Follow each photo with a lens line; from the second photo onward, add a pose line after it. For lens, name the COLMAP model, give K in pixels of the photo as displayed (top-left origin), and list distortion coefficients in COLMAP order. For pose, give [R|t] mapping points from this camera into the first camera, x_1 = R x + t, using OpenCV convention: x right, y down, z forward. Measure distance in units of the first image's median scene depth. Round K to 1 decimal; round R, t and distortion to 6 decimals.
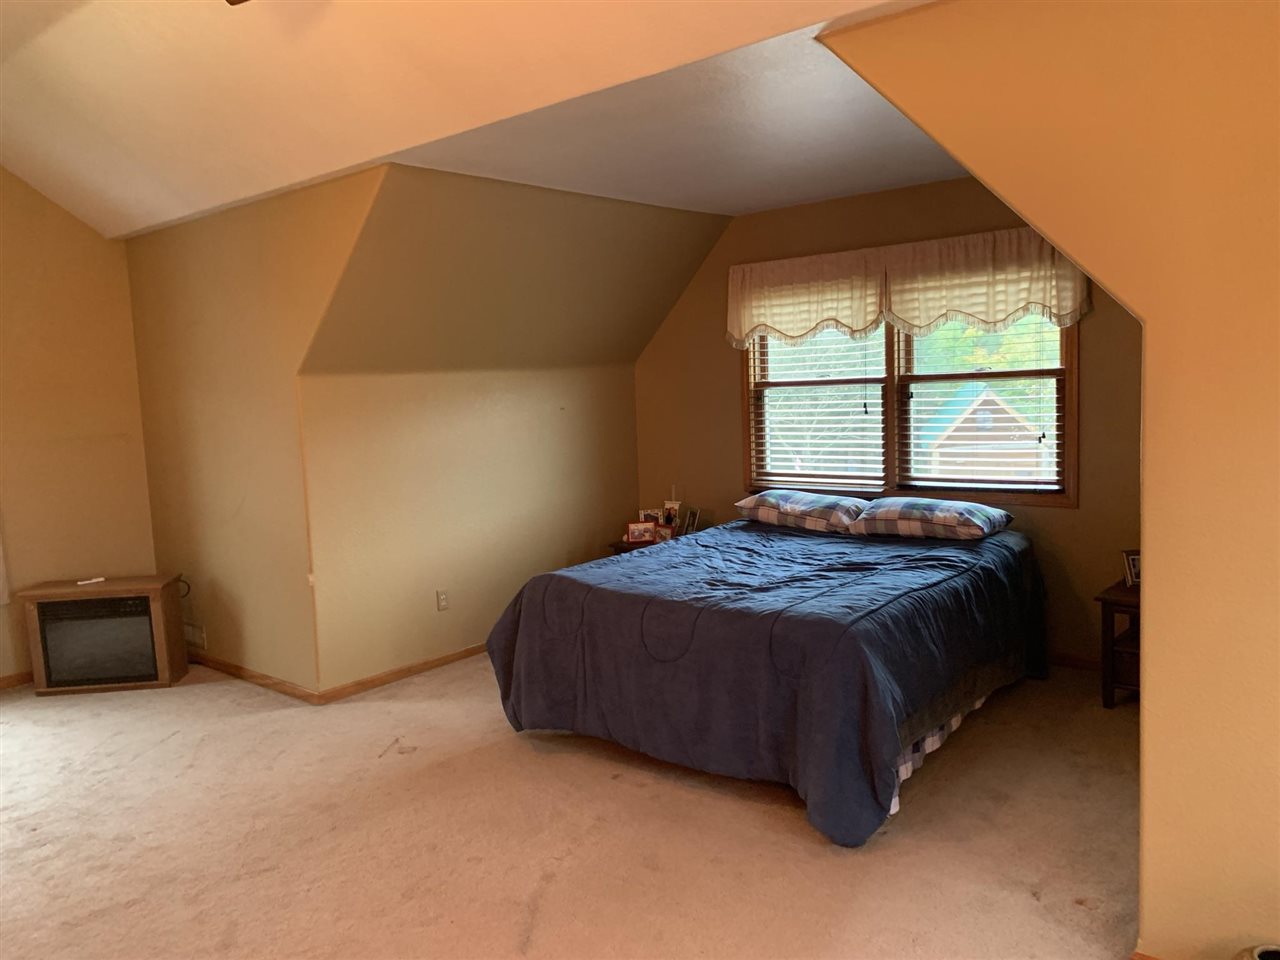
lens RADIAL K [[969.0, 0, 640.0], [0, 969.0, 480.0], [0, 0, 1]] dist [0.074477, -0.145483]
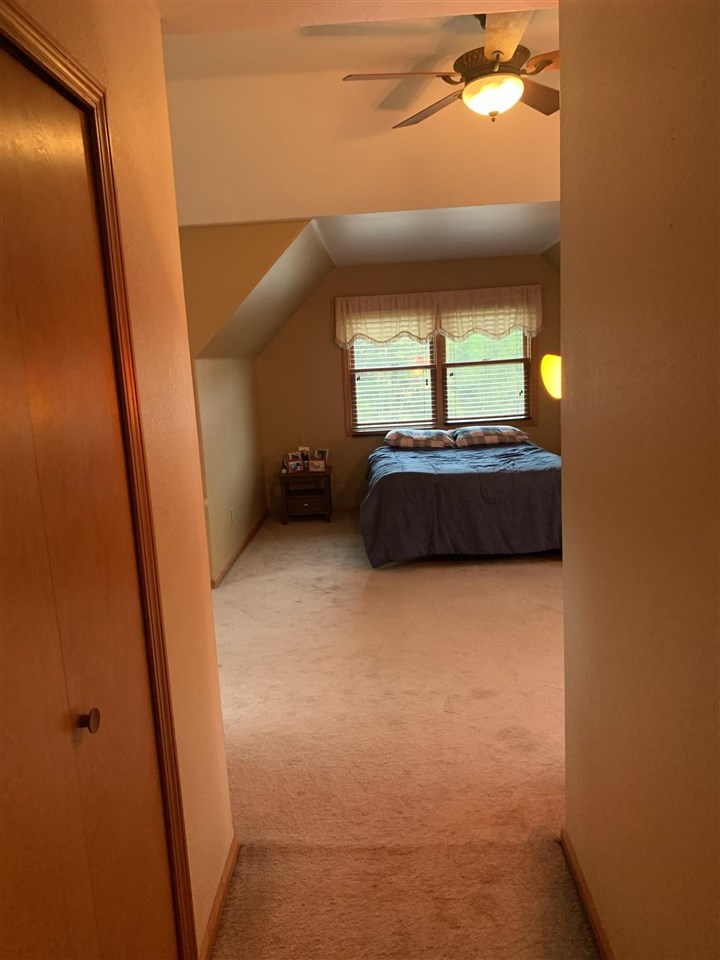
lens RADIAL K [[726.7, 0, 360.0], [0, 726.7, 480.0], [0, 0, 1]] dist [0.074477, -0.145483]
pose [[0.792506, -0.098000, 0.601939, -0.709324], [0.086399, 0.995091, 0.048256, 0.032054], [-0.603713, 0.013764, 0.797083, 0.000462]]
